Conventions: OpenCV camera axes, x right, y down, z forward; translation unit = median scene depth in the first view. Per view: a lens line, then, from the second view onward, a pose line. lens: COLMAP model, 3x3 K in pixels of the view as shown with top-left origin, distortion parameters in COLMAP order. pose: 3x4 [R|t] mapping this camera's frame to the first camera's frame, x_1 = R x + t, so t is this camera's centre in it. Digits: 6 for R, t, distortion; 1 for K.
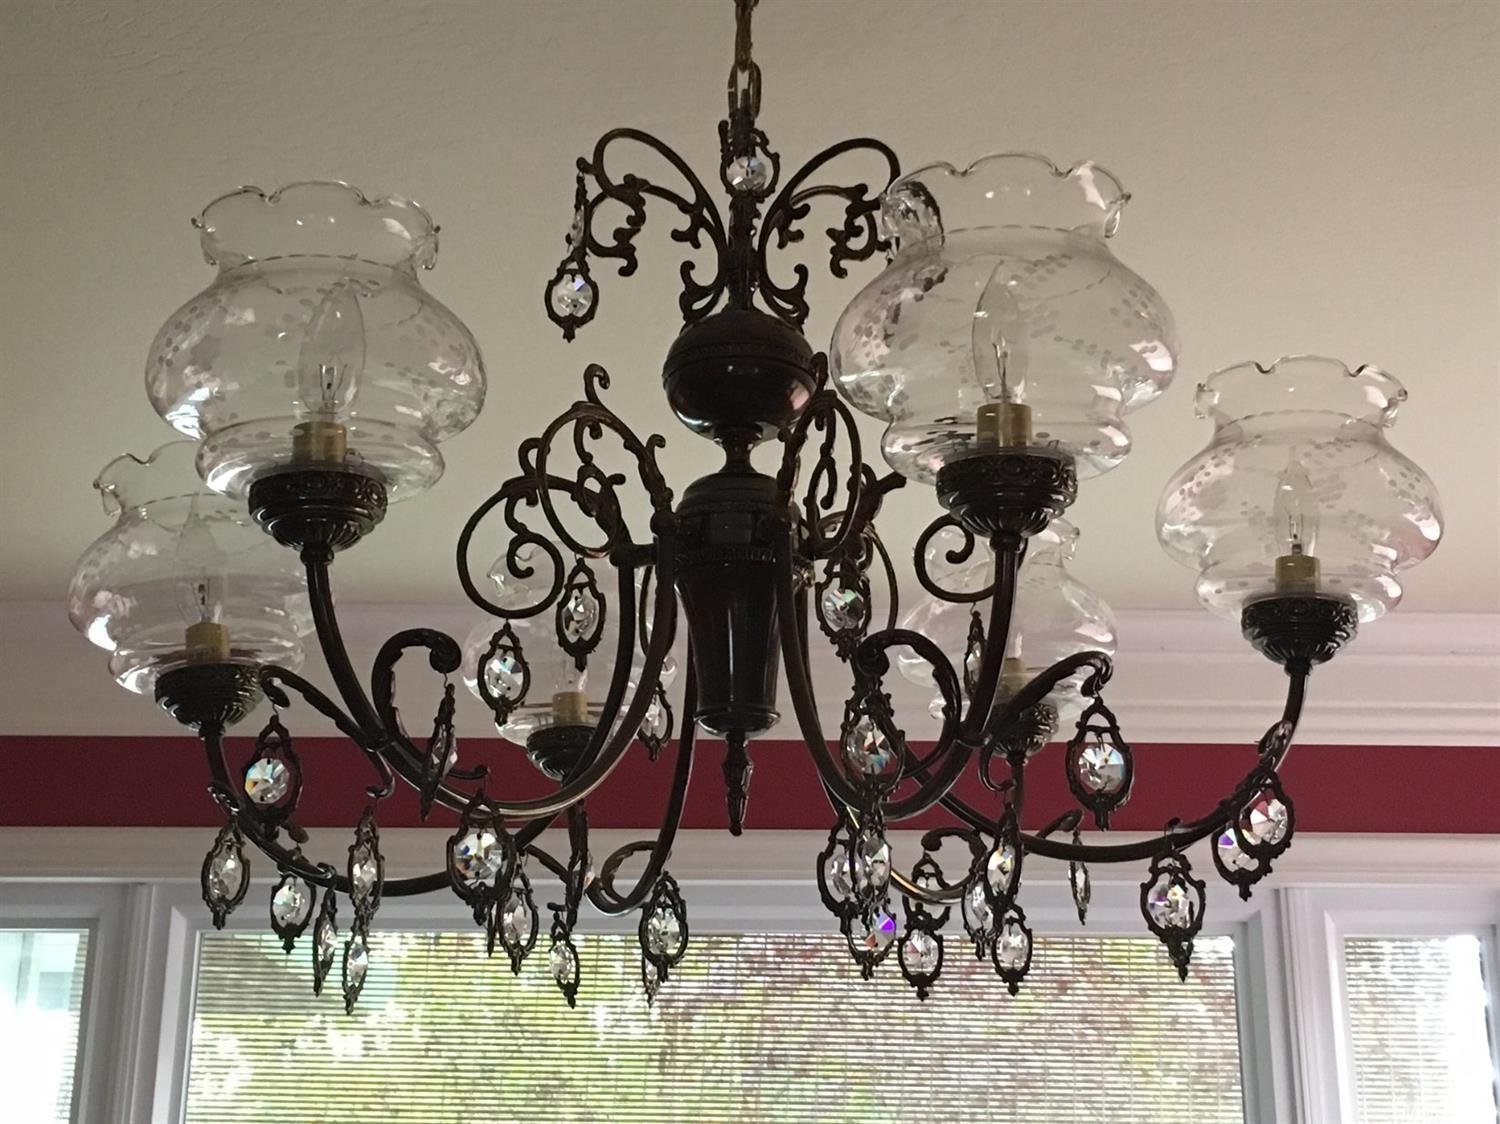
lens RADIAL K [[2061.3, 0, 750.0], [0, 2061.3, 562.0], [0, 0, 1]] dist [-0.019897, 0.023638]
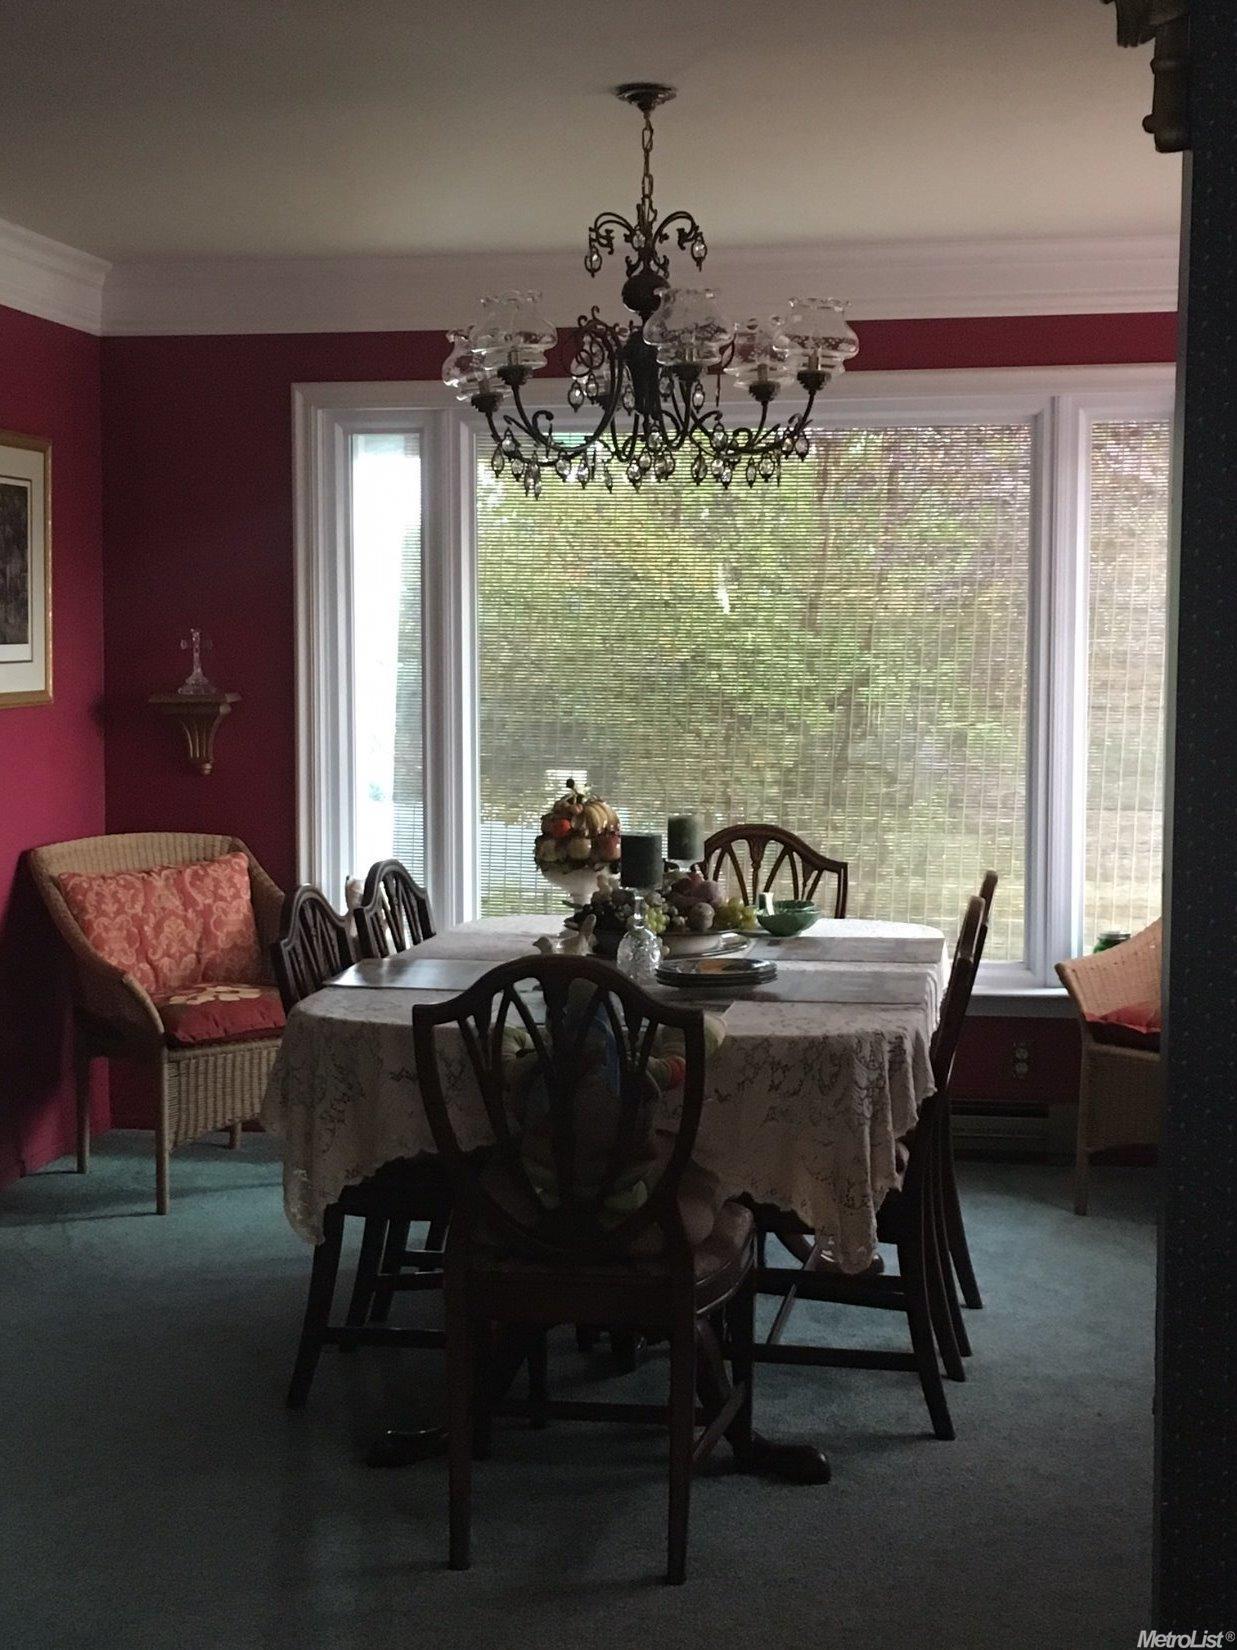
lens RADIAL K [[2267.5, 0, 618.5], [0, 2267.5, 825.0], [0, 0, 1]] dist [-0.019897, 0.023638]
pose [[0.984191, 0.007508, -0.176953, 0.545294], [0.061649, 0.922100, 0.382008, -0.638283], [0.166037, -0.386878, 0.907060, -2.321800]]
